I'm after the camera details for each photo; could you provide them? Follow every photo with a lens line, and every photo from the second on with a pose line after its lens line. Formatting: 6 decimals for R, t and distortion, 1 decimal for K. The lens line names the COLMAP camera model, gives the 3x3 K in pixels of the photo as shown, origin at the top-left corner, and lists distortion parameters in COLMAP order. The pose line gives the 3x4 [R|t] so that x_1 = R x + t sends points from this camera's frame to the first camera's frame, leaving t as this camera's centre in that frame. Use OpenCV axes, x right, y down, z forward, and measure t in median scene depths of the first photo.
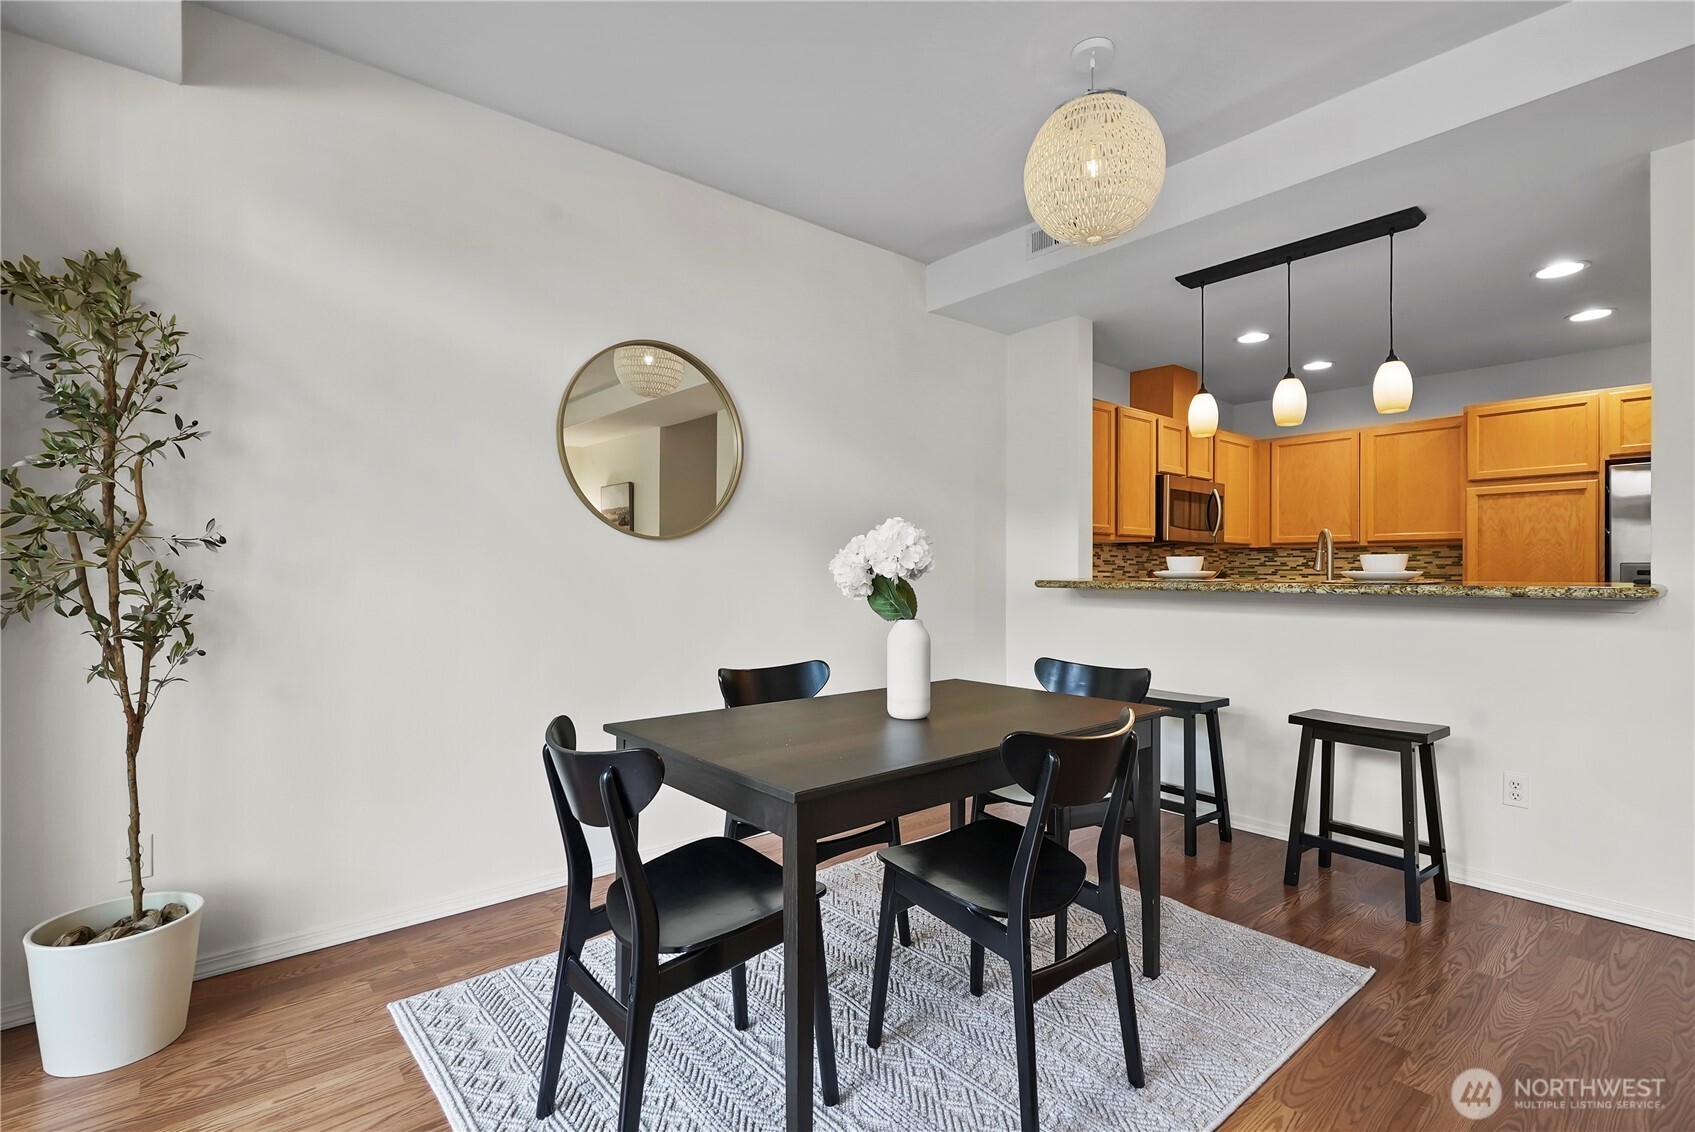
lens RADIAL K [[795.5, 0, 845.1], [0, 795.5, 568.8], [0, 0, 1]] dist [0.000339, 0.000088]
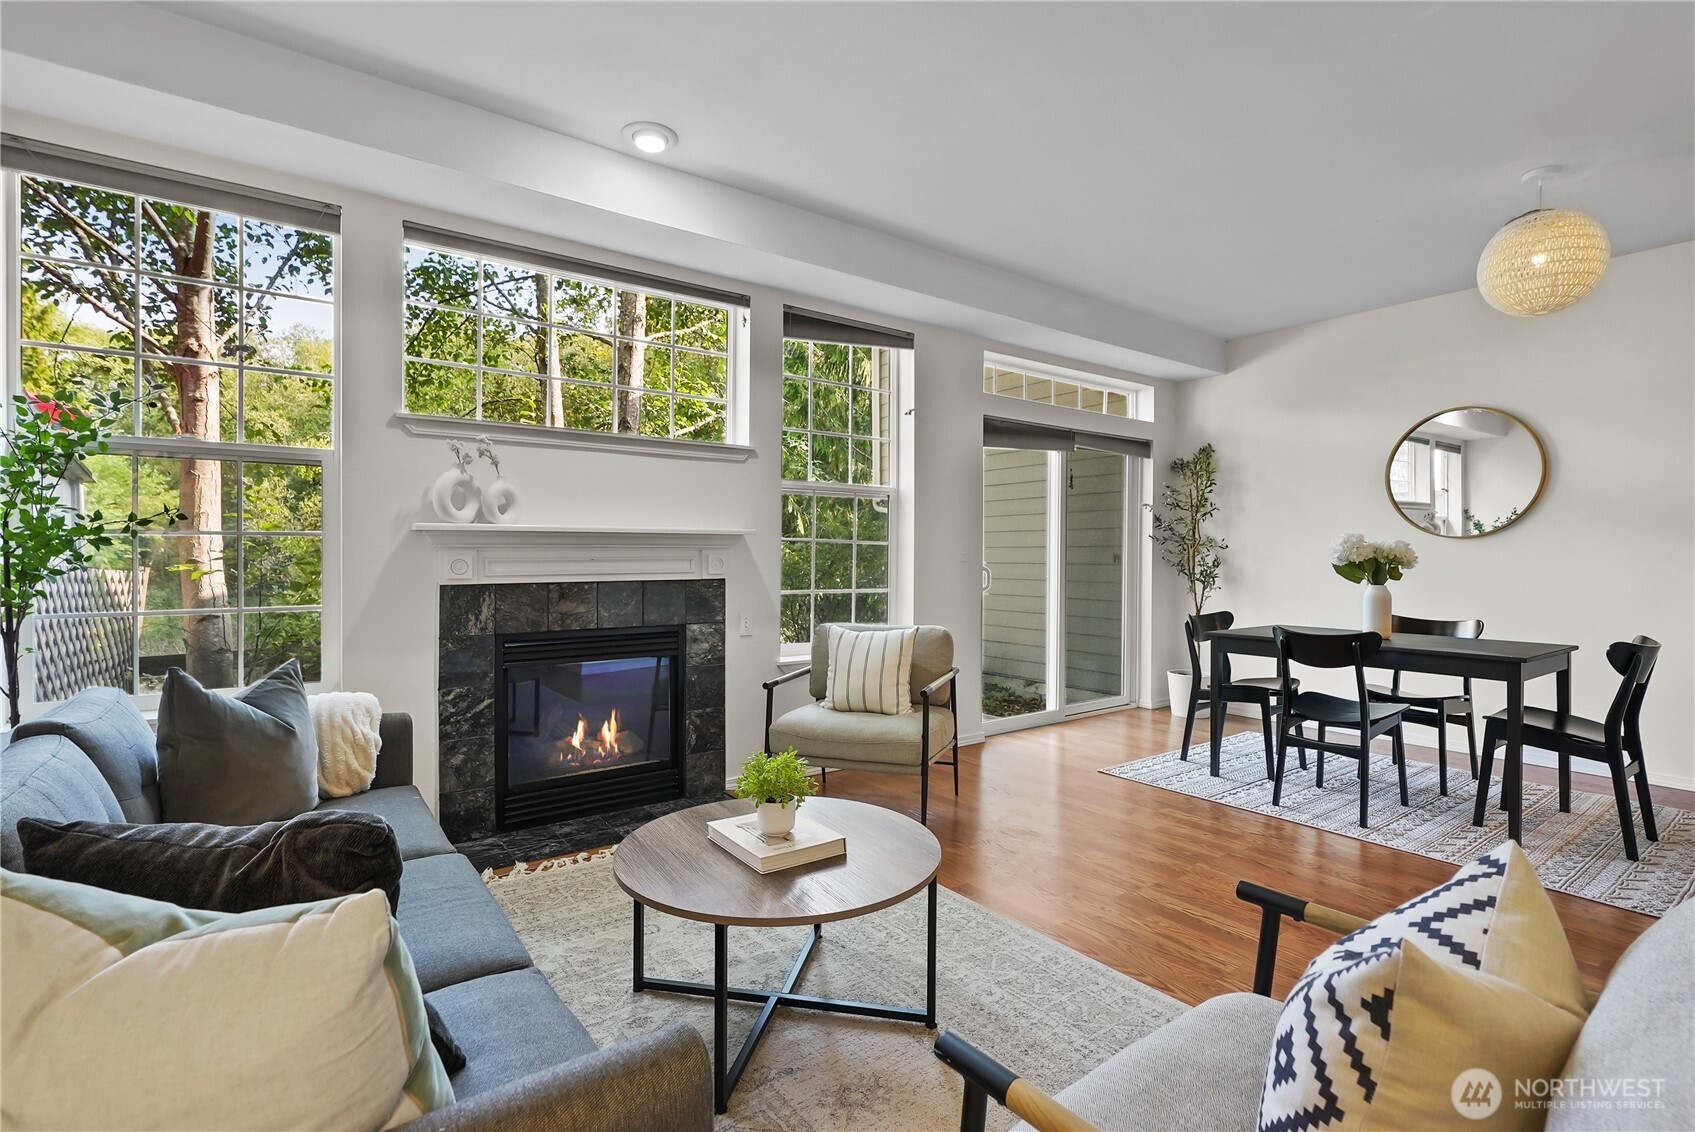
lens RADIAL K [[795.5, 0, 845.8], [0, 795.5, 559.3], [0, 0, 1]] dist [0.000339, 0.000088]
pose [[-0.071849, 0.005187, -0.997402, 1.994011], [-0.004424, 0.999975, 0.005519, -0.000489], [0.997406, 0.004810, -0.071824, -0.082094]]
